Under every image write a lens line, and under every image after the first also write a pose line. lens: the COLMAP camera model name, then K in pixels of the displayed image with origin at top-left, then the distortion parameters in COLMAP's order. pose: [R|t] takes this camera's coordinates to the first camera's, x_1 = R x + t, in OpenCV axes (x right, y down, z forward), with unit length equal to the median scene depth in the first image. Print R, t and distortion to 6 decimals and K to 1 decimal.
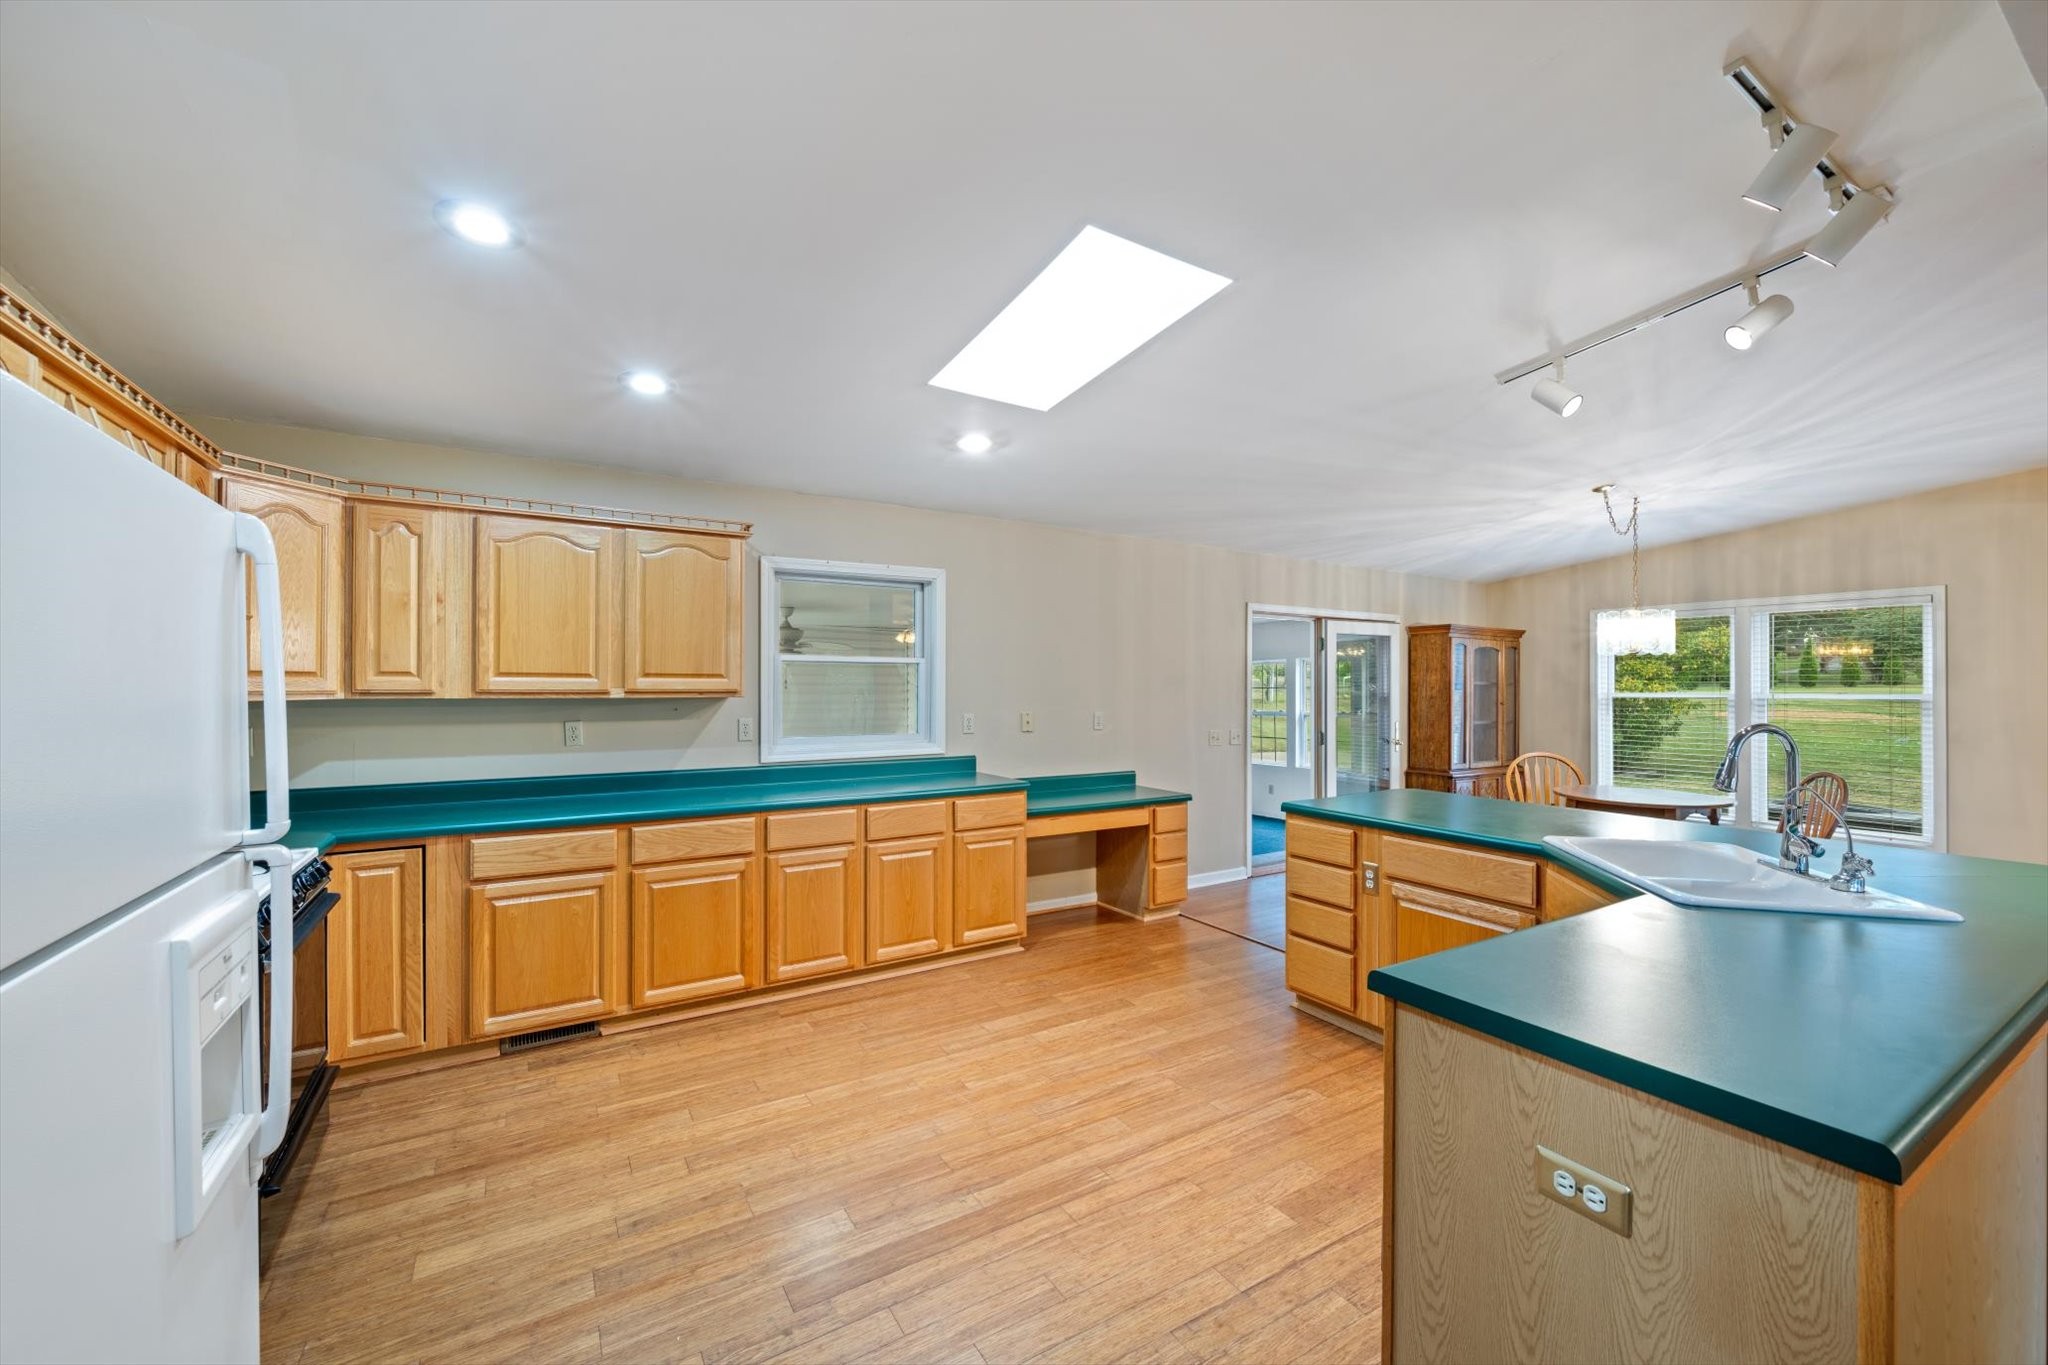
lens RADIAL K [[818.4, 0, 1021.5], [0, 818.4, 686.9], [0, 0, 1]] dist [0.000163, 0.000144]
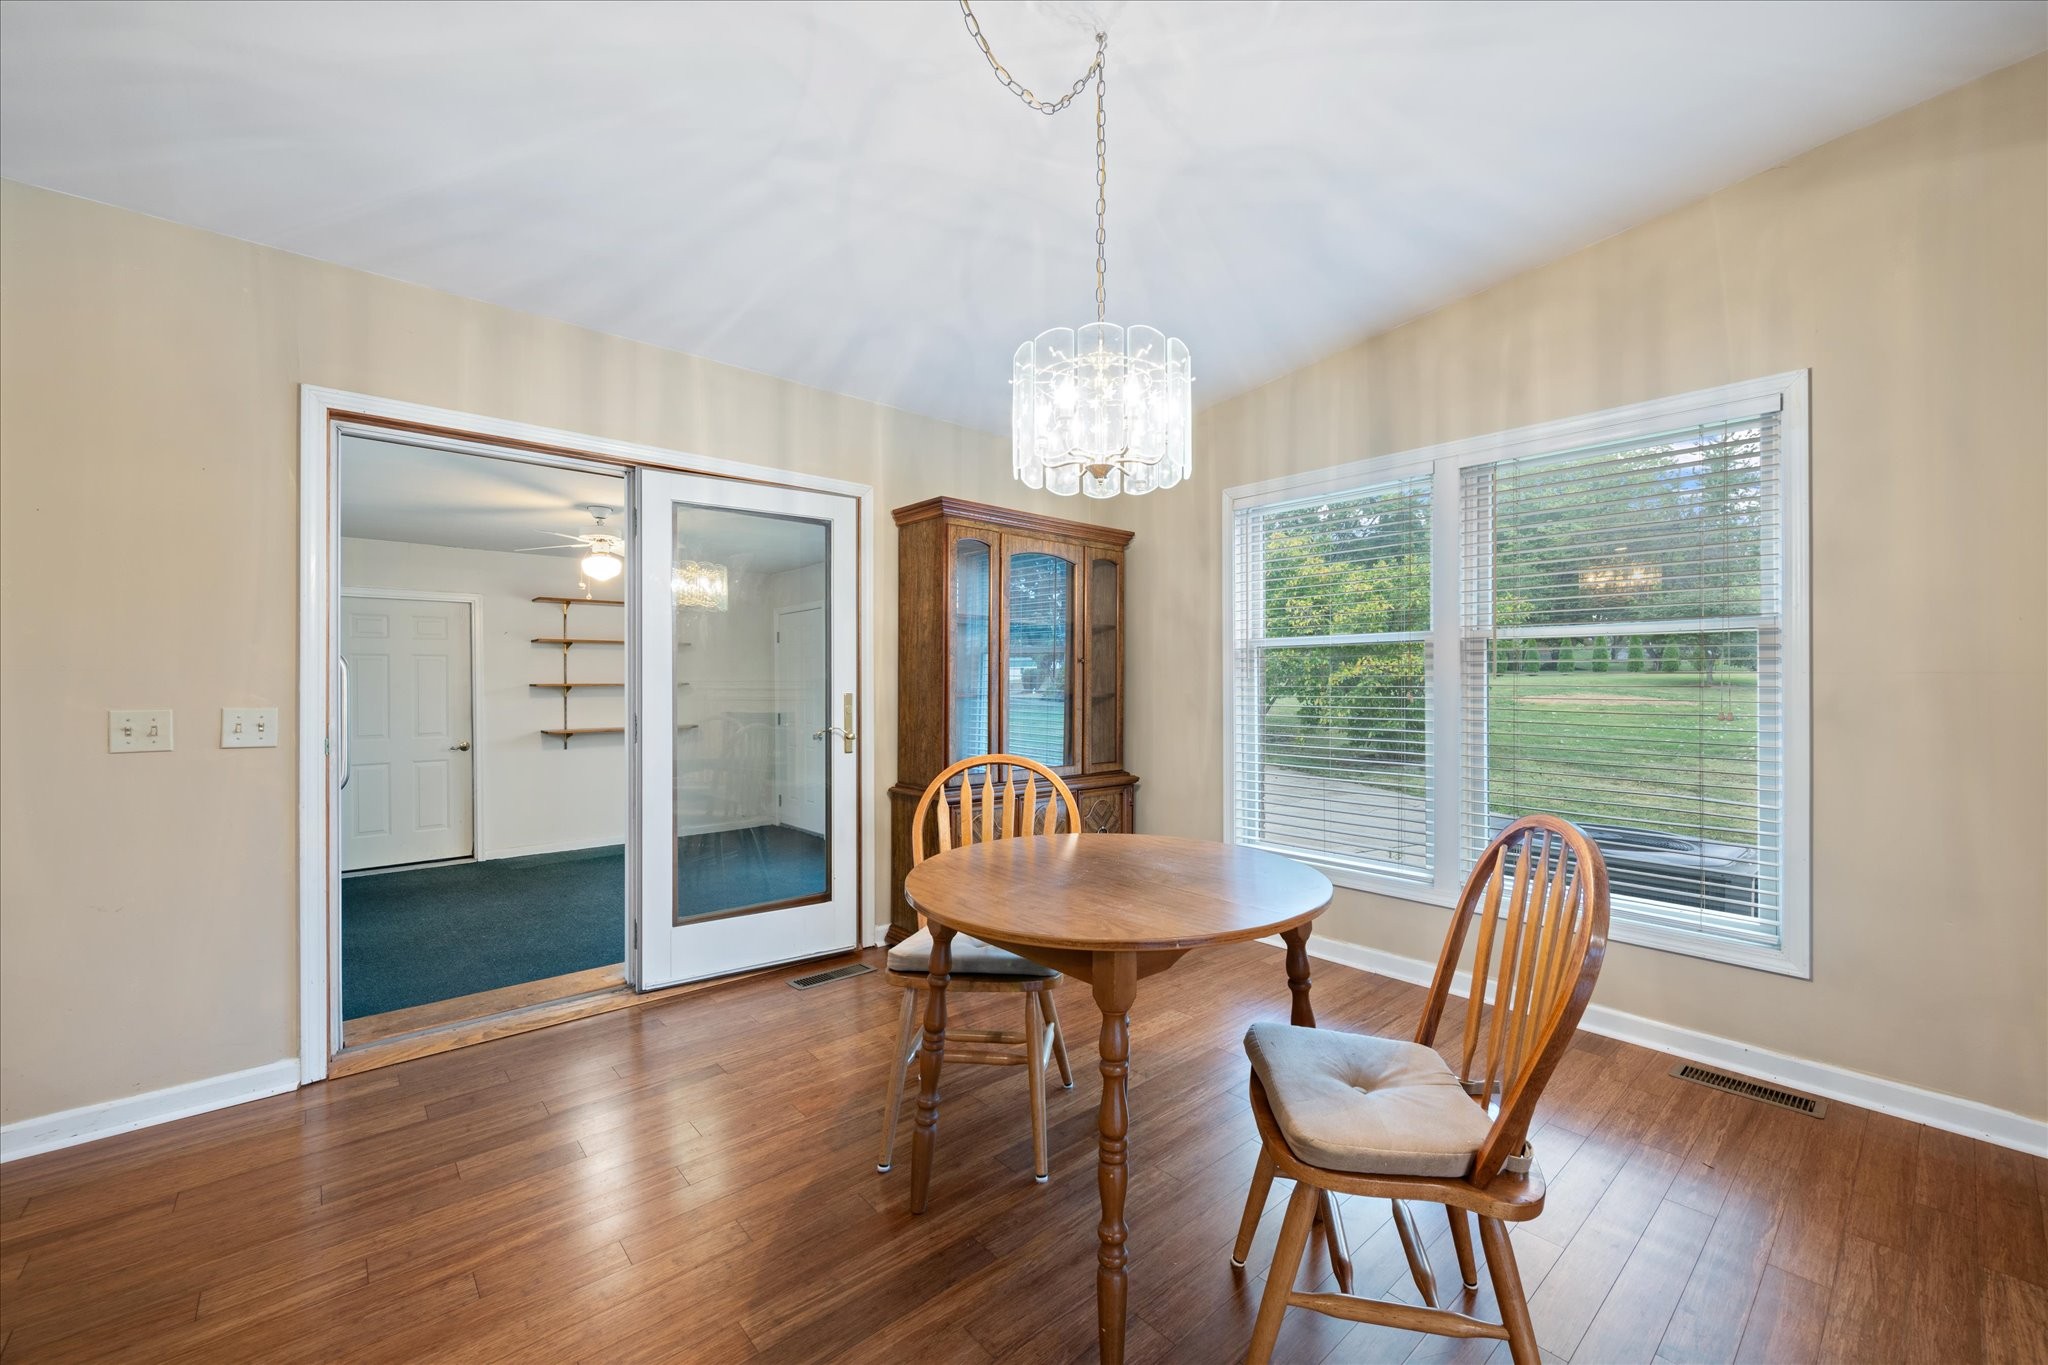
lens RADIAL K [[841.3, 0, 1024.0], [0, 841.3, 682.5], [0, 0, 1]] dist [-0.001621, -0.000303]
pose [[0.986963, -0.000729, 0.160946, 0.482425], [-0.000243, 0.999982, 0.006020, 0.034079], [-0.160948, -0.005981, 0.986945, 0.472618]]
